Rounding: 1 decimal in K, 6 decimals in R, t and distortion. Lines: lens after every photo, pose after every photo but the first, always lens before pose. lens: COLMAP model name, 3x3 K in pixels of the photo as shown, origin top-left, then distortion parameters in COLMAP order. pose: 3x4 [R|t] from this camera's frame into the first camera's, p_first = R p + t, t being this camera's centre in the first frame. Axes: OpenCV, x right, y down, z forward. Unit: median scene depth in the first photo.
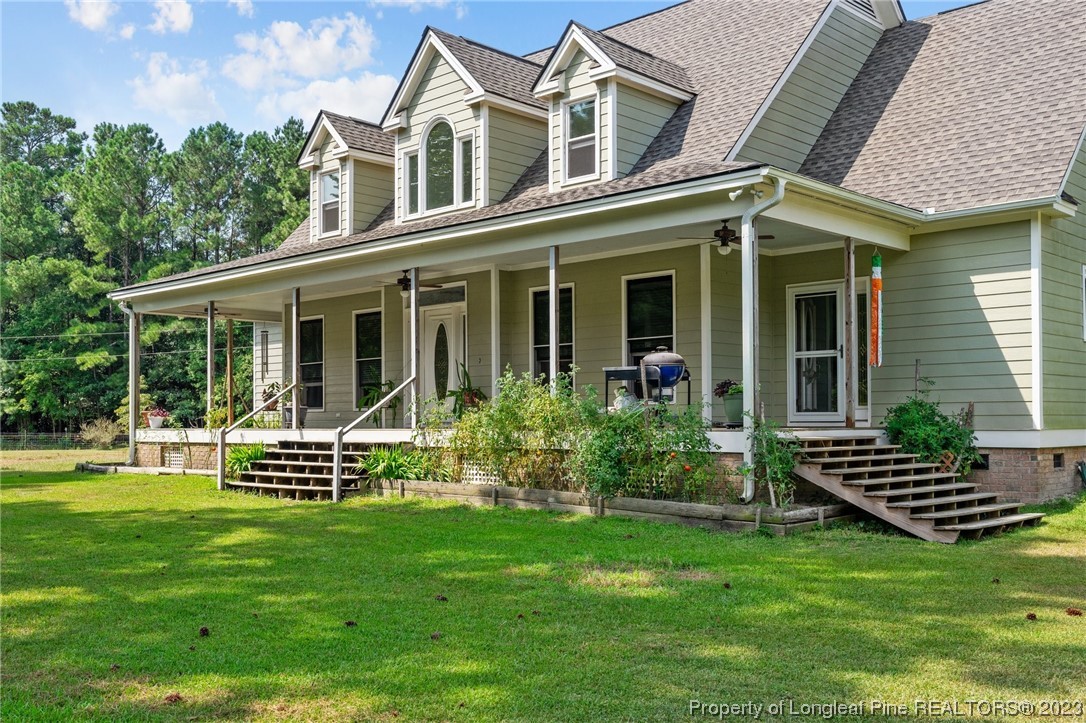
lens RADIAL K [[1087.2, 0, 543.0], [0, 1087.2, 361.5], [0, 0, 1]] dist [-0.000601, -0.006166]
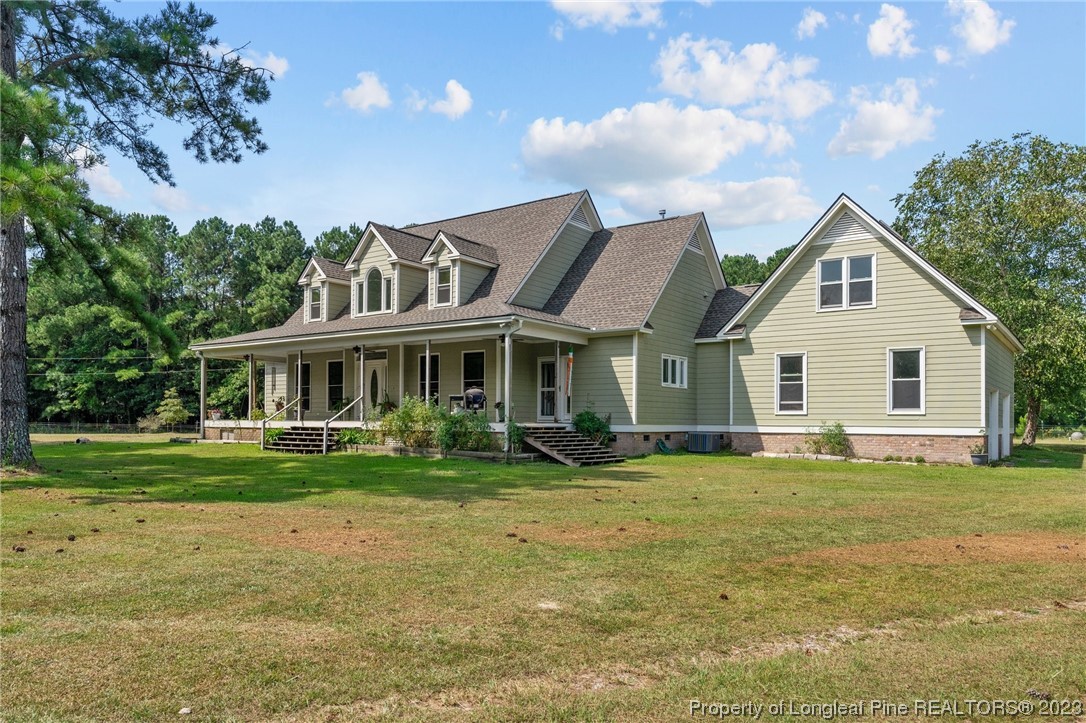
lens RADIAL K [[766.7, 0, 539.7], [0, 766.7, 411.3], [0, 0, 1]] dist [-0.001692, 0.000273]
pose [[0.991097, 0.014519, 0.132351, 0.025048], [-0.020020, 0.998986, 0.040329, -0.022516], [-0.131631, -0.042619, 0.990382, -0.486568]]
